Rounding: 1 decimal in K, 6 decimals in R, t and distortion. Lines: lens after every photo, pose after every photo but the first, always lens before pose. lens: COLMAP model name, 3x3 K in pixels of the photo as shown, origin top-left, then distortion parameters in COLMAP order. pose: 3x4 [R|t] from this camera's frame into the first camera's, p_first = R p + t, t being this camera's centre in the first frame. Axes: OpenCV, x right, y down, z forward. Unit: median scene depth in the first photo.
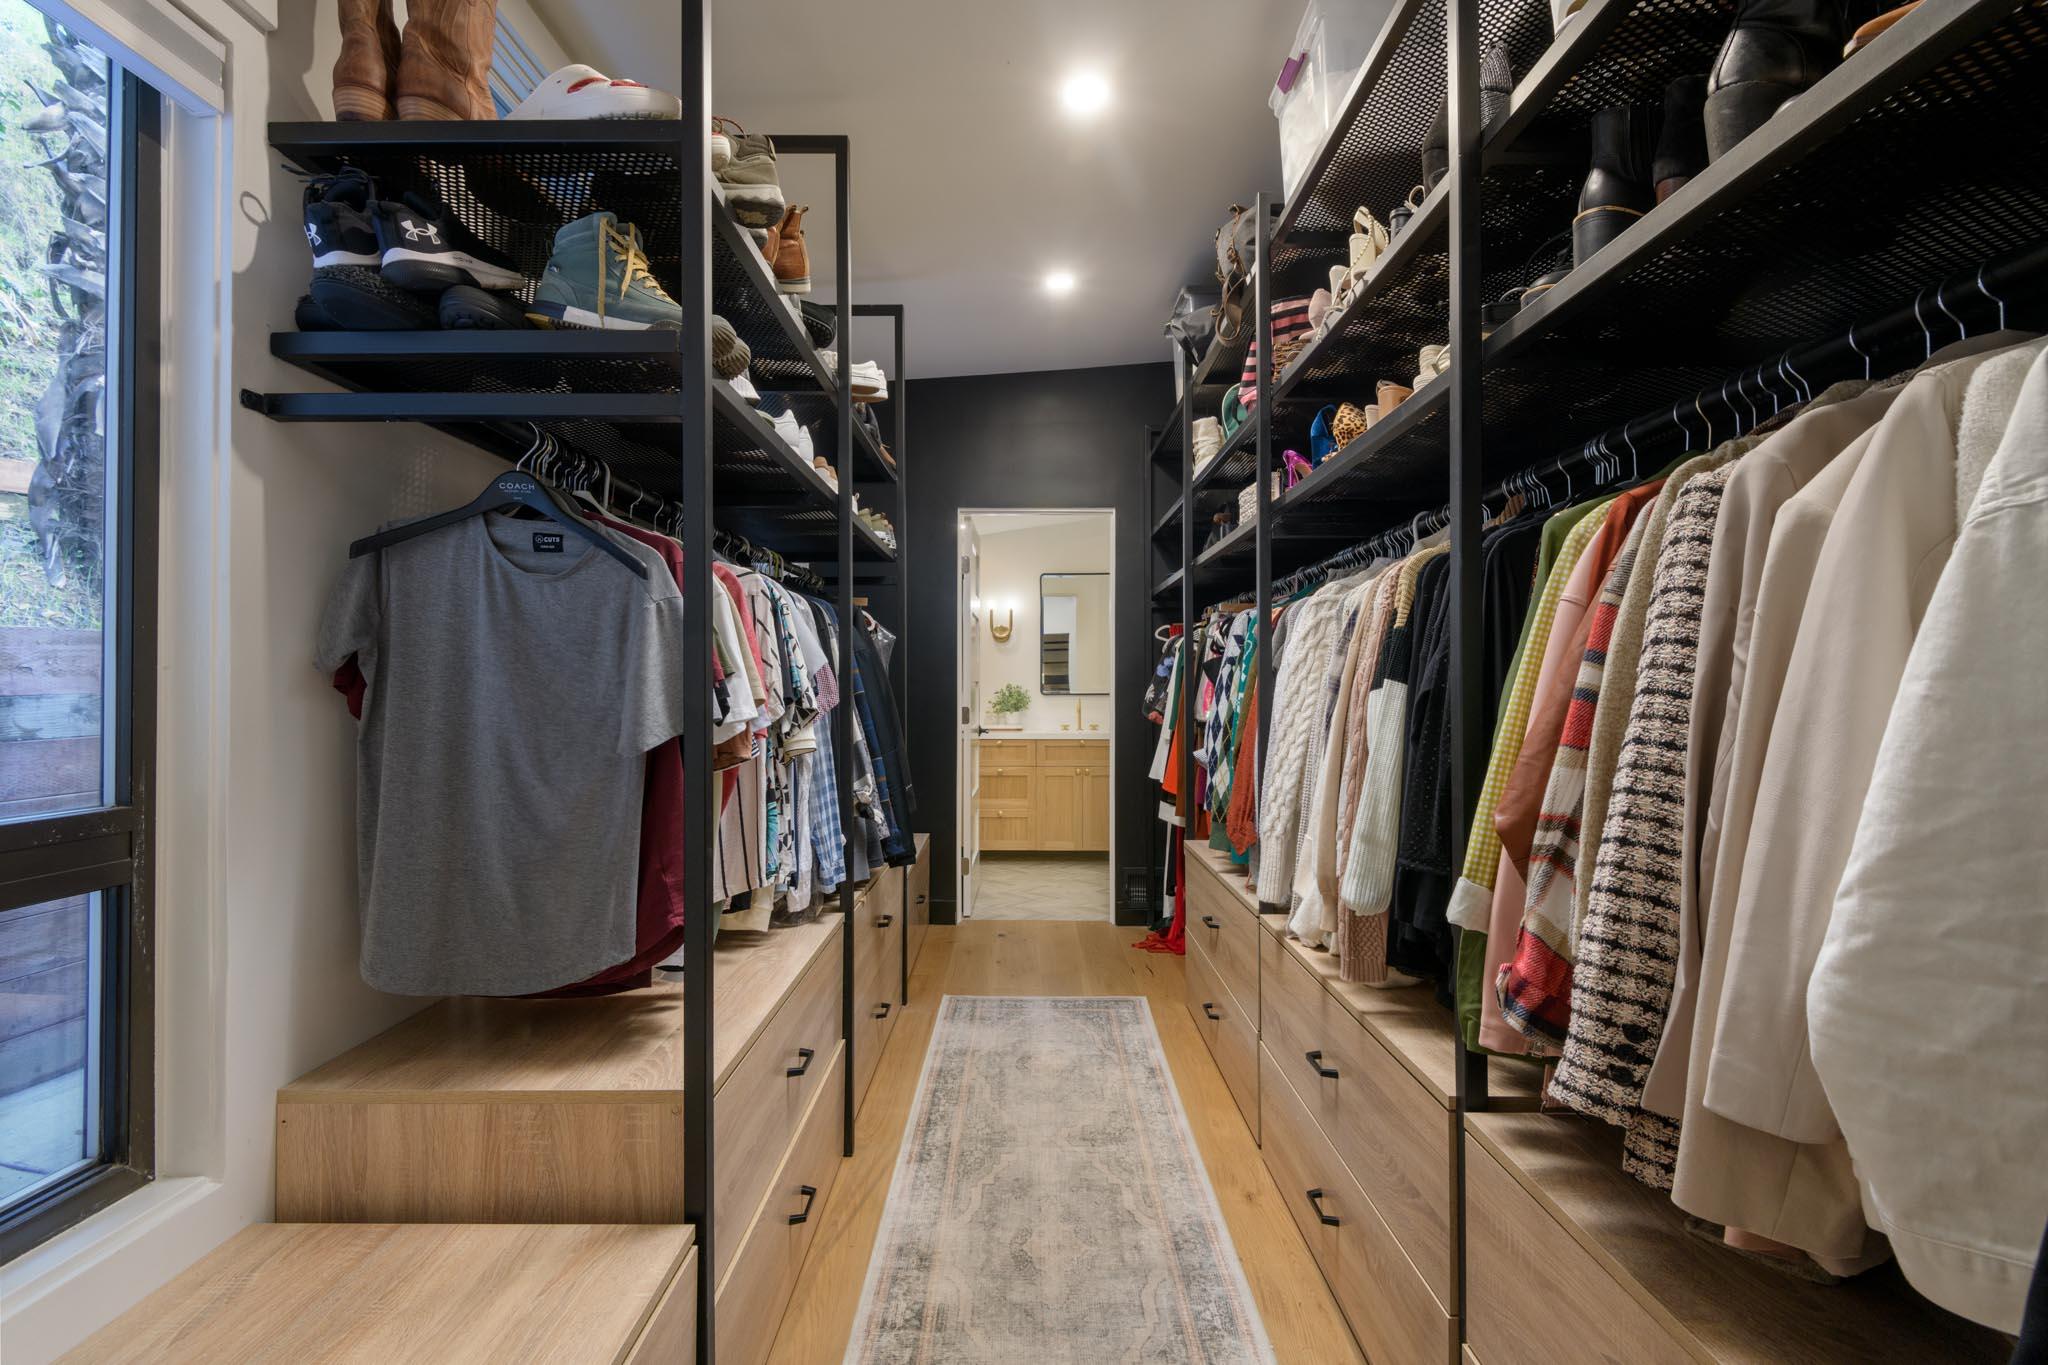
lens RADIAL K [[957.2, 0, 1024.0], [0, 957.2, 682.5], [0, 0, 1]] dist [-0.003232, -0.000674]
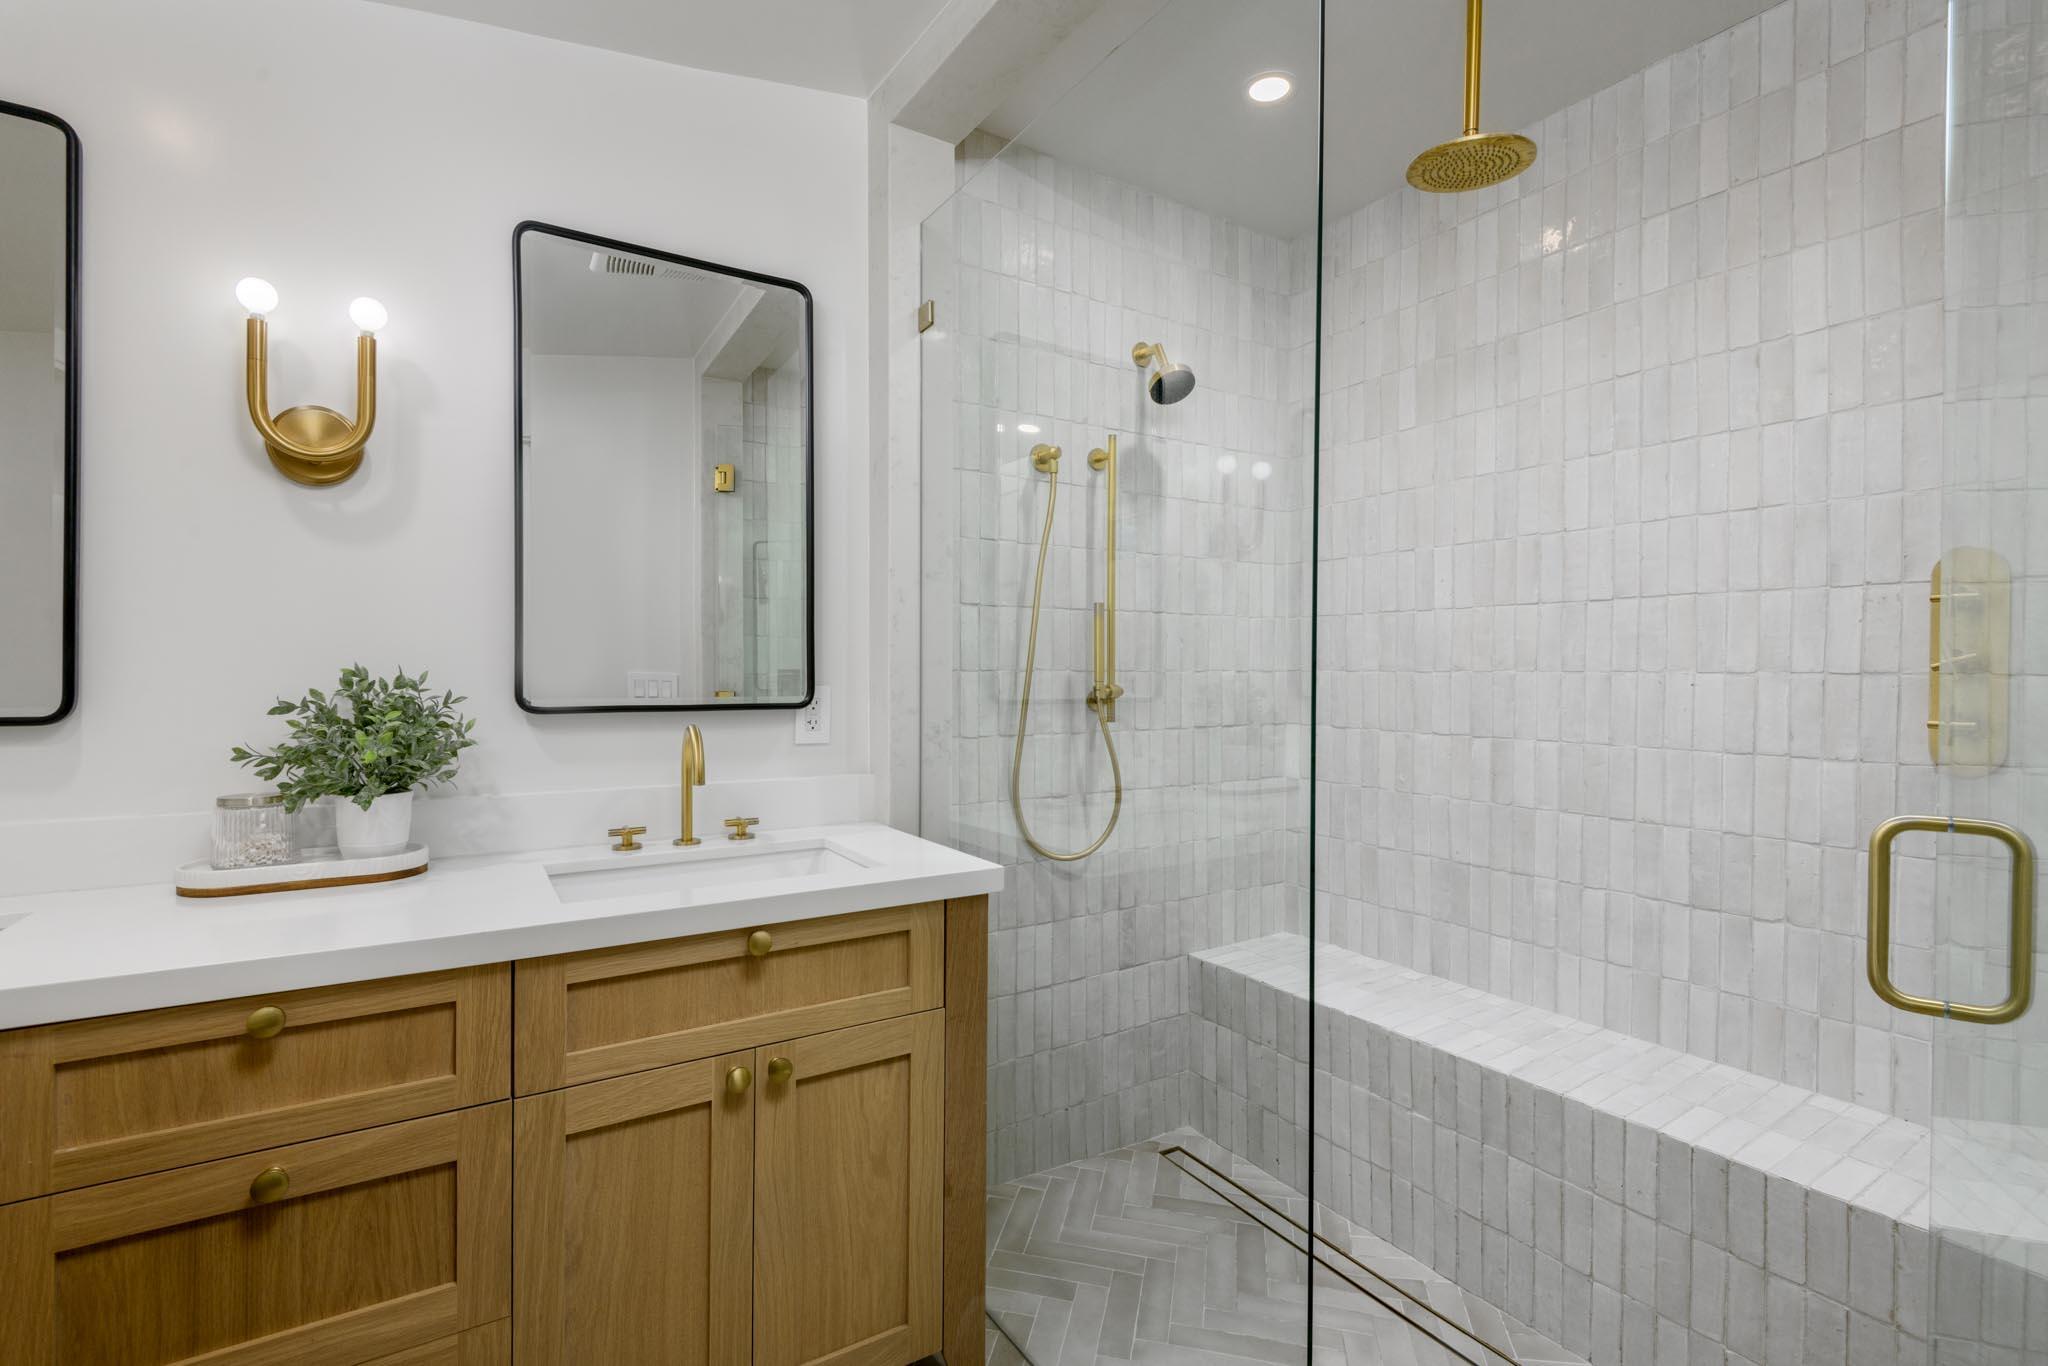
lens RADIAL K [[957.2, 0, 1024.0], [0, 957.2, 683.0], [0, 0, 1]] dist [-0.003232, -0.000674]
pose [[0.844084, -0.003245, 0.536202, -0.003626], [-0.006007, 0.999862, 0.015507, 0.001004], [-0.536178, -0.016310, 0.843947, 0.736365]]
